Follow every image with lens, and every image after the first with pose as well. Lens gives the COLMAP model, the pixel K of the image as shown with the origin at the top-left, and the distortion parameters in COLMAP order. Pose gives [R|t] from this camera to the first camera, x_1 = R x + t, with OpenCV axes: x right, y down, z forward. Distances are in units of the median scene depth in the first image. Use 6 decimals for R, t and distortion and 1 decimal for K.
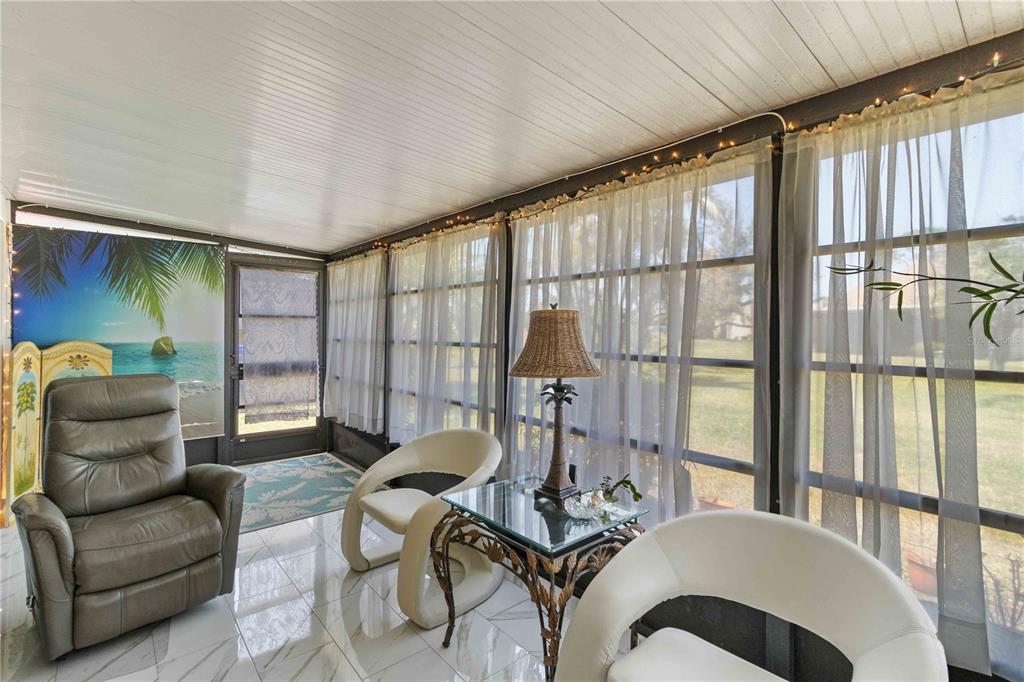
lens RADIAL K [[477.8, 0, 513.5], [0, 477.8, 335.0], [0, 0, 1]] dist [0.001216, -0.000078]
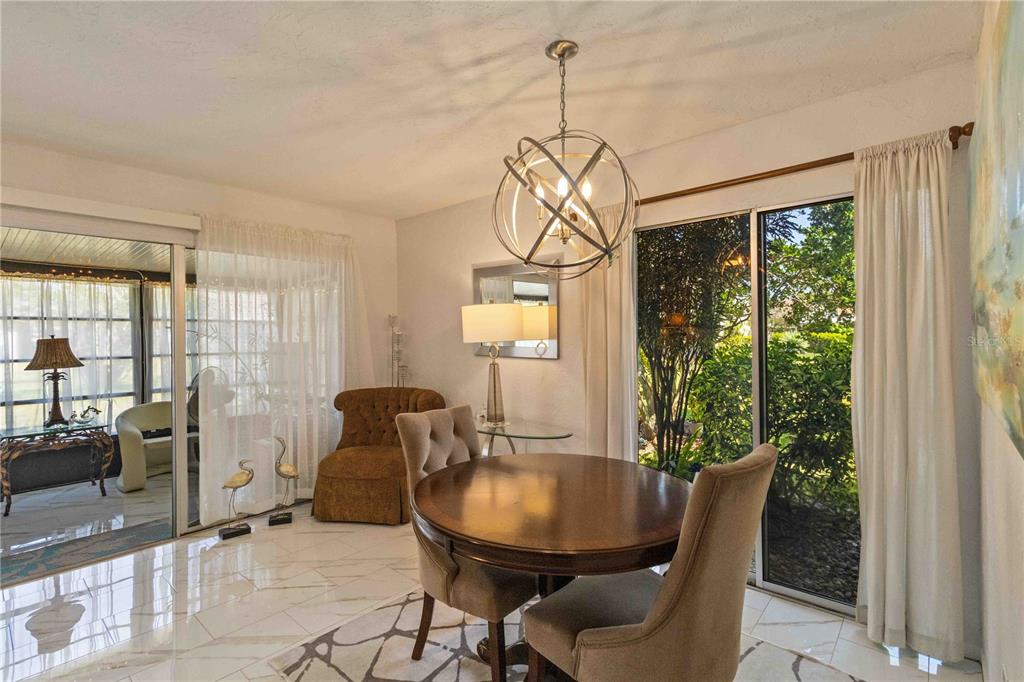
lens RADIAL K [[477.8, 0, 513.5], [0, 477.8, 335.0], [0, 0, 1]] dist [0.001216, -0.000078]
pose [[-0.147759, -0.001512, 0.989022, -2.625452], [0.017656, 0.999835, 0.004166, -0.042112], [-0.988866, 0.018078, -0.147708, -0.820422]]
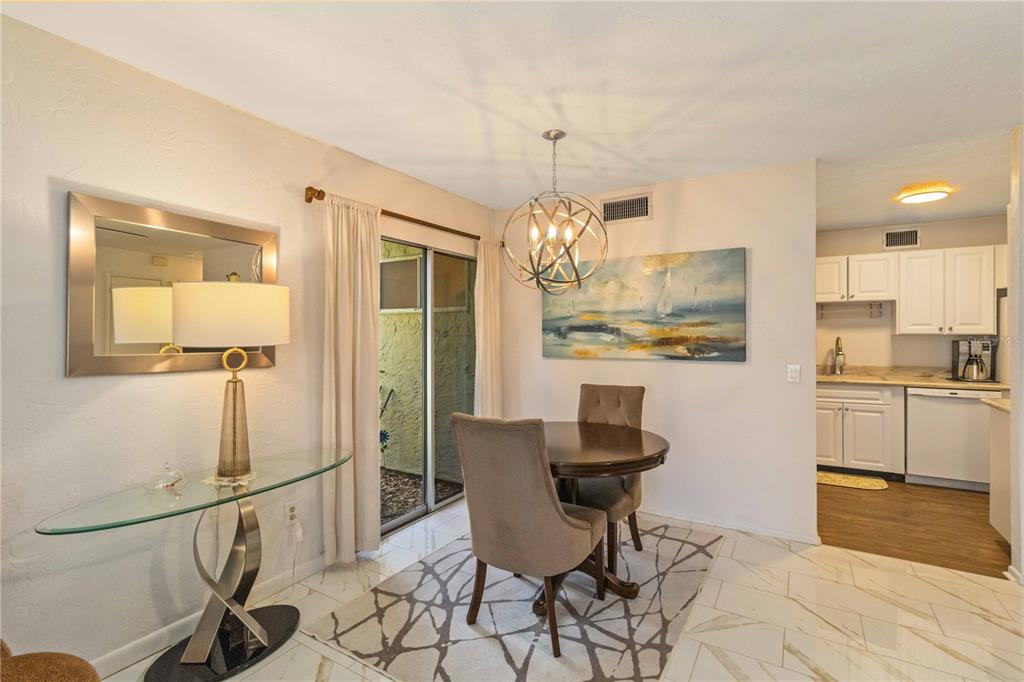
lens RADIAL K [[476.2, 0, 511.6], [0, 476.2, 335.0], [0, 0, 1]] dist [0.001329, -0.000134]
pose [[-0.949070, 0.000548, -0.315066, -1.043934], [-0.002117, 0.999965, 0.008116, -0.043399], [0.315060, 0.008370, -0.949035, 0.265440]]
